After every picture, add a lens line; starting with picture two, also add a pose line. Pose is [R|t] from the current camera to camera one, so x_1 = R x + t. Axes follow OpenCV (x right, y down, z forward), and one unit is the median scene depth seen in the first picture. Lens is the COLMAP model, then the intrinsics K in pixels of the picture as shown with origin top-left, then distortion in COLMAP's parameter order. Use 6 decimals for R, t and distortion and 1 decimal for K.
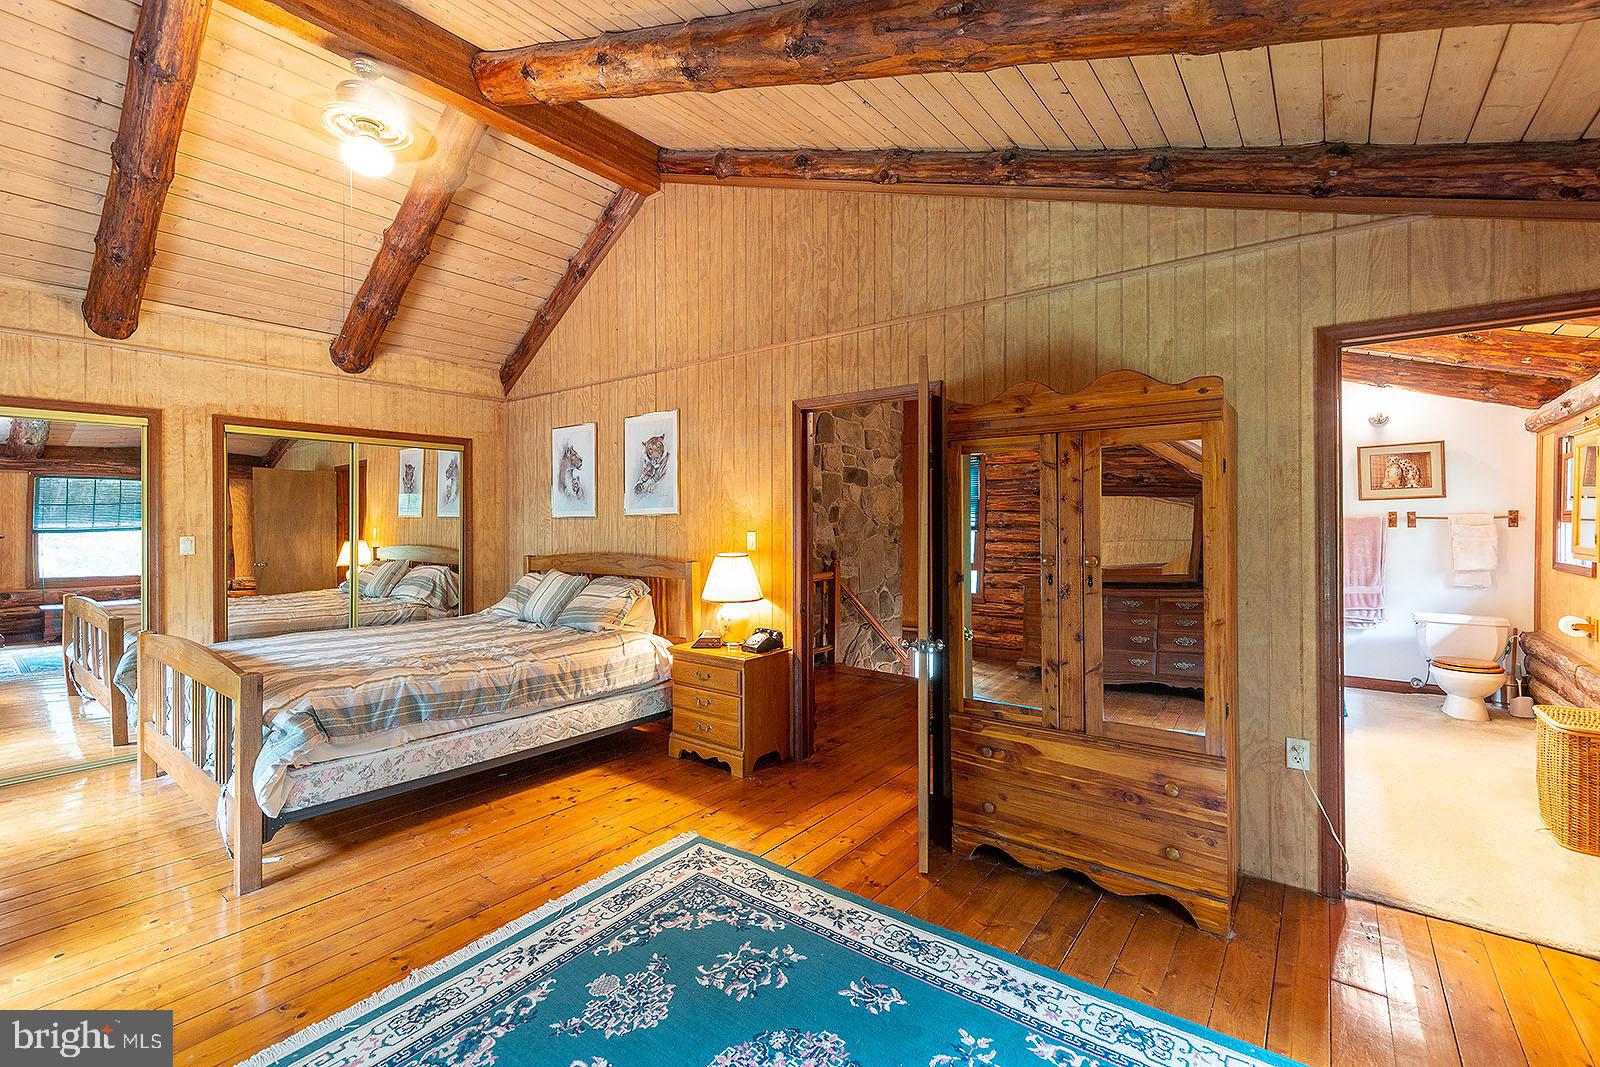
lens RADIAL K [[682.8, 0, 798.8], [0, 682.8, 531.9], [0, 0, 1]] dist [0.000140, -0.000983]
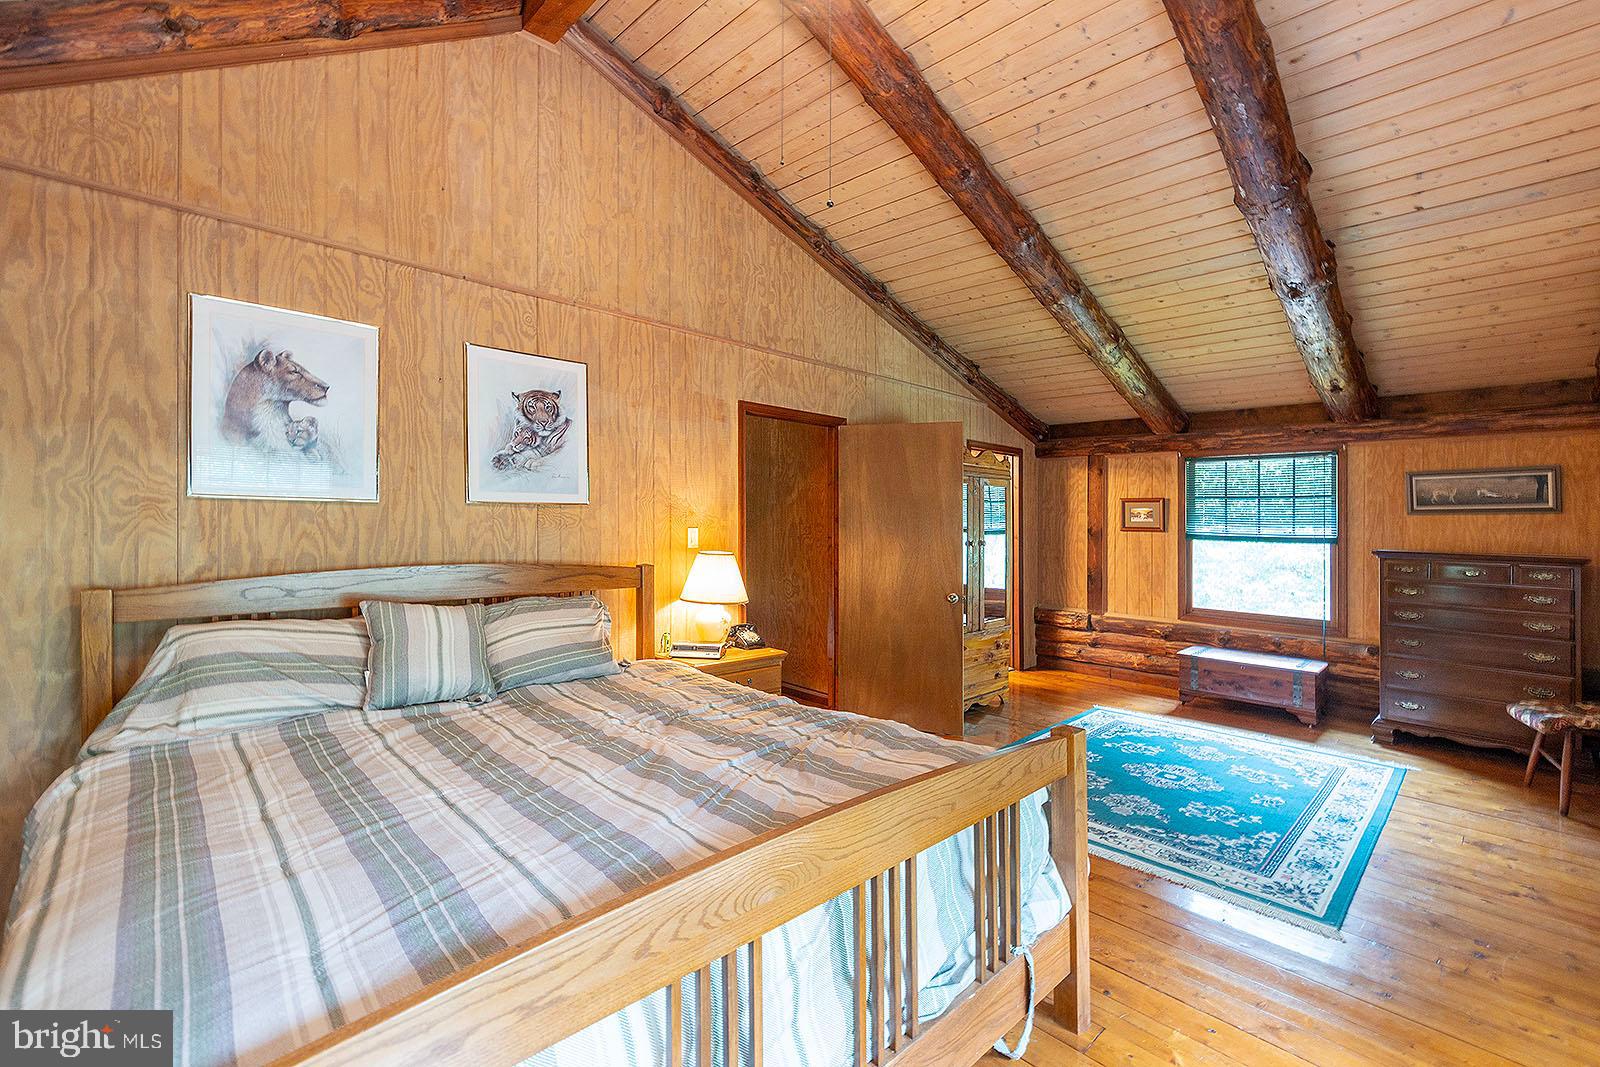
lens RADIAL K [[682.8, 0, 797.2], [0, 682.8, 516.2], [0, 0, 1]] dist [0.000140, -0.000983]
pose [[0.163514, 0.011189, 0.986478, -1.049126], [-0.006768, 0.999925, -0.010219, -0.008048], [-0.986518, -0.005005, 0.163577, 0.778703]]
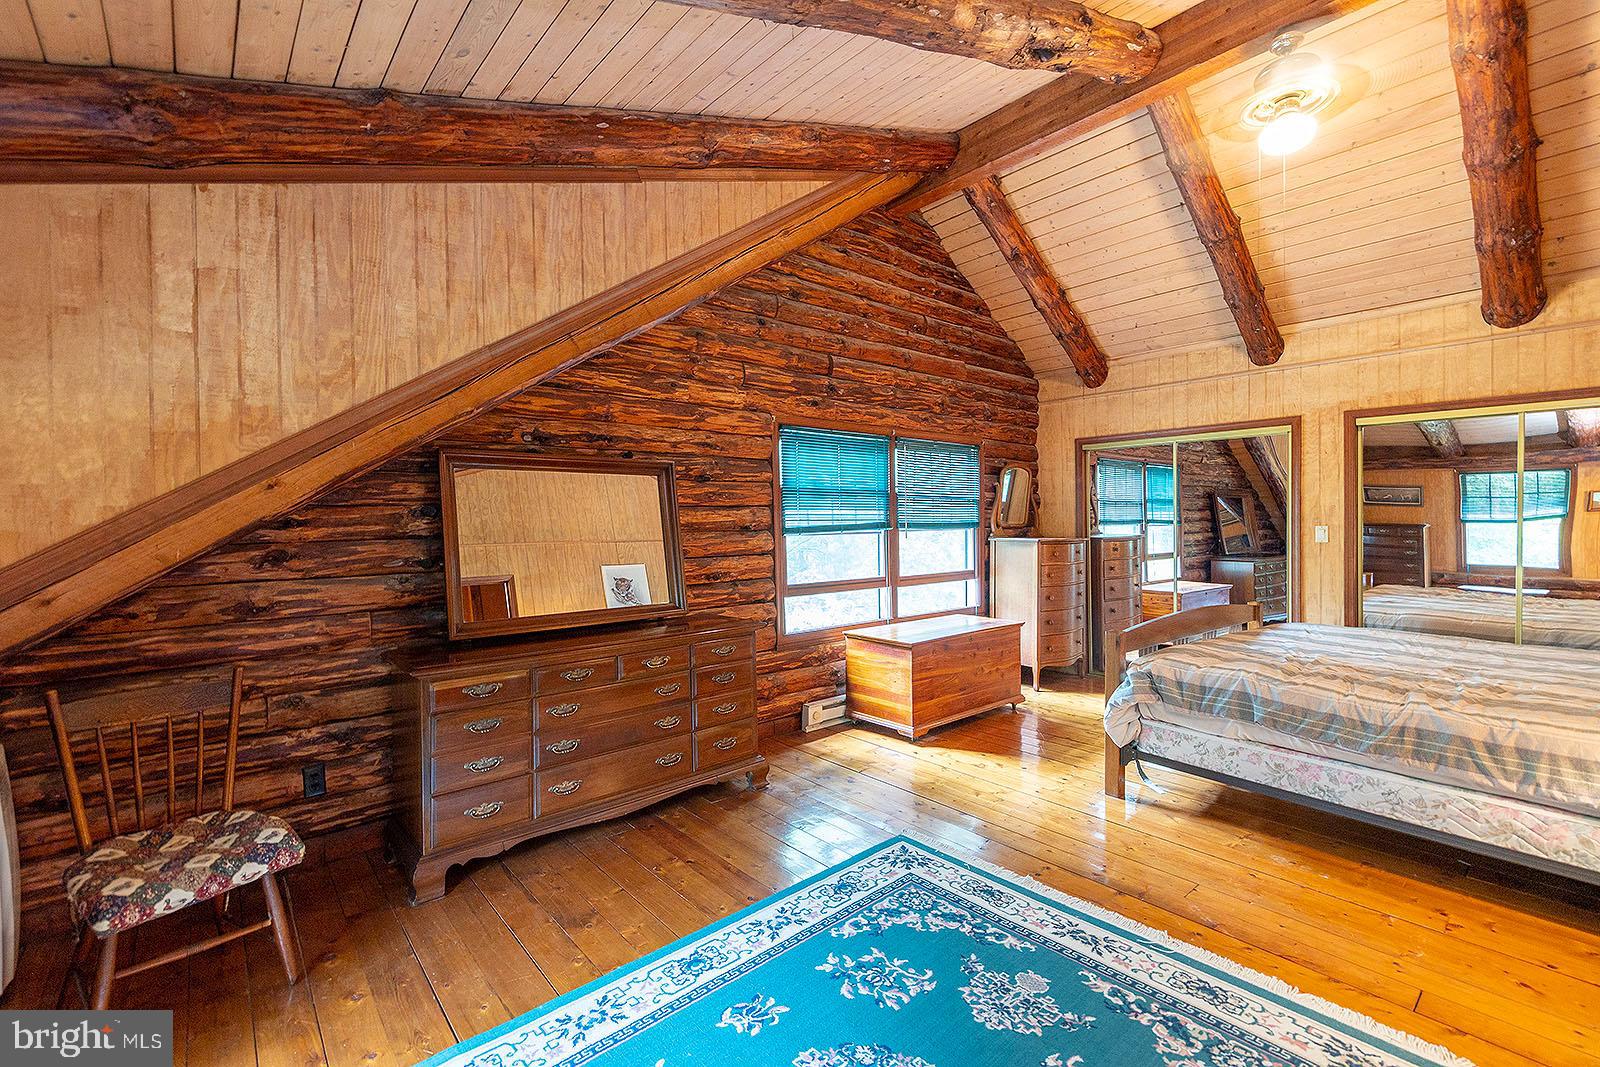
lens RADIAL K [[682.8, 0, 825.7], [0, 682.8, 532.6], [0, 0, 1]] dist [0.000140, -0.000983]
pose [[-0.177788, 0.023961, -0.983777, 0.376883], [-0.008032, 0.999635, 0.025799, -0.005384], [0.984036, 0.012488, -0.177531, 0.453172]]
